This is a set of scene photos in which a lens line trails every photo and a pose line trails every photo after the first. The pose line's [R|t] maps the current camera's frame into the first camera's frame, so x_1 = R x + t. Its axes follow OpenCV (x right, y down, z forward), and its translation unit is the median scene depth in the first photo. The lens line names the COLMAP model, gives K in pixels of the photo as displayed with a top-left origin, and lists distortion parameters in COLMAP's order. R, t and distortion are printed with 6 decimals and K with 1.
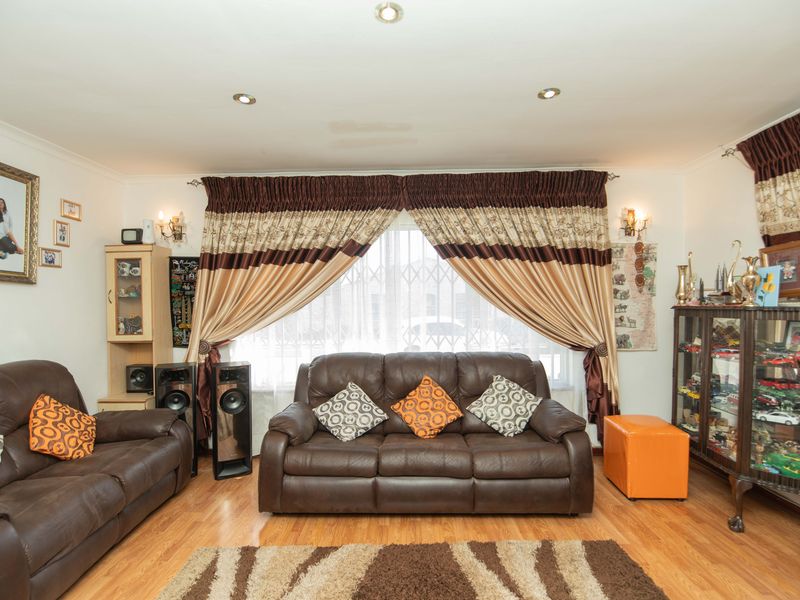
lens RADIAL K [[395.1, 0, 402.0], [0, 395.1, 307.2], [0, 0, 1]] dist [-0.025296, -0.000598]
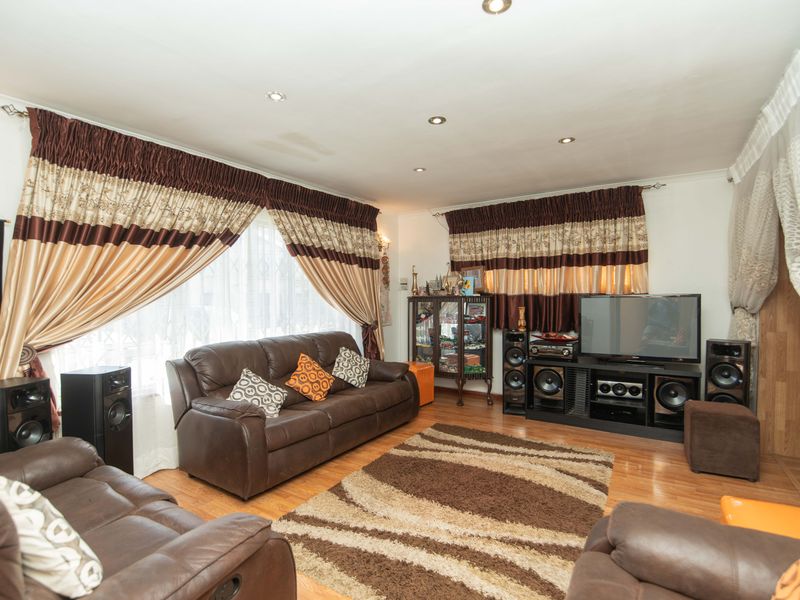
lens RADIAL K [[395.1, 0, 402.0], [0, 395.1, 307.2], [0, 0, 1]] dist [-0.025296, -0.000598]
pose [[0.539279, -0.017893, 0.841937, -0.727599], [0.009006, 0.999840, 0.015479, 0.015536], [-0.842079, -0.000765, 0.539353, 0.092849]]
